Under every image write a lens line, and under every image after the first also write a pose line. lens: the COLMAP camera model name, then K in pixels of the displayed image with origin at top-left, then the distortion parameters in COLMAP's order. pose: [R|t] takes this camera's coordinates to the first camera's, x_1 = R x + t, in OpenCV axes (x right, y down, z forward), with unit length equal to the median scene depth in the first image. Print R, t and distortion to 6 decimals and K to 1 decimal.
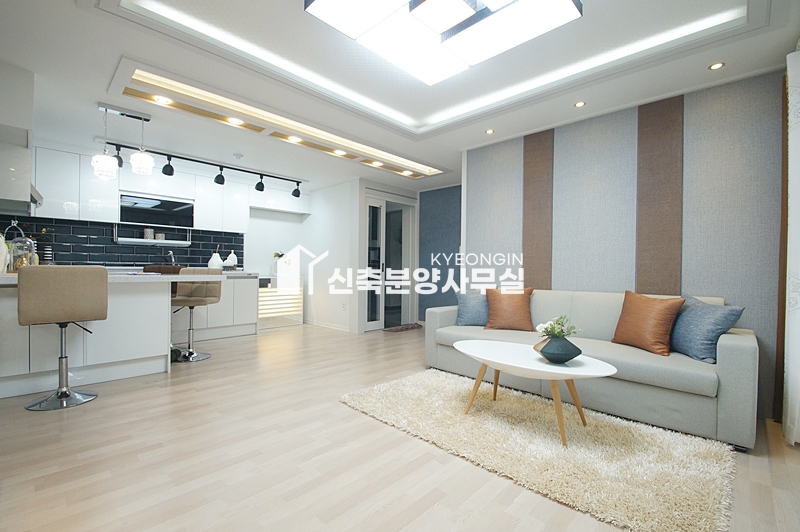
lens RADIAL K [[352.6, 0, 400.0], [0, 352.6, 266.0], [0, 0, 1]] dist [0.011452, -0.013647]
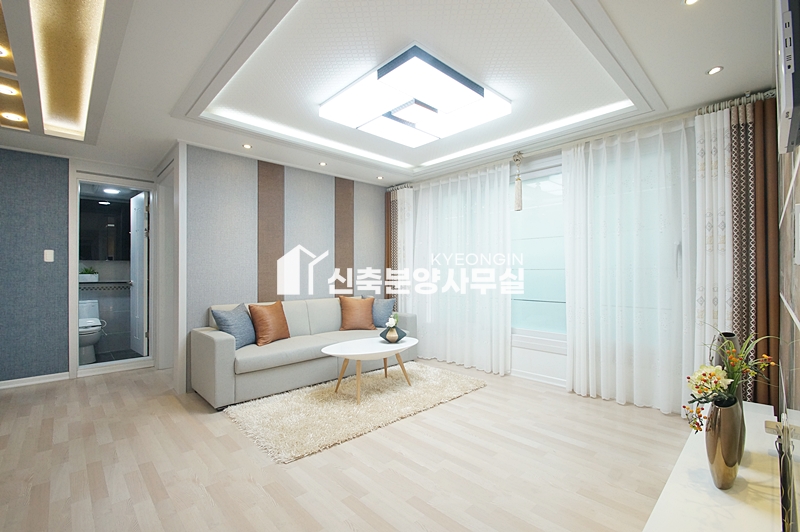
lens RADIAL K [[352.6, 0, 400.0], [0, 352.6, 266.0], [0, 0, 1]] dist [0.011452, -0.013647]
pose [[0.046015, -0.000478, 0.998941, -0.741530], [-0.010733, 0.999942, 0.000973, -0.055058], [-0.998883, -0.010766, 0.046007, 0.547552]]
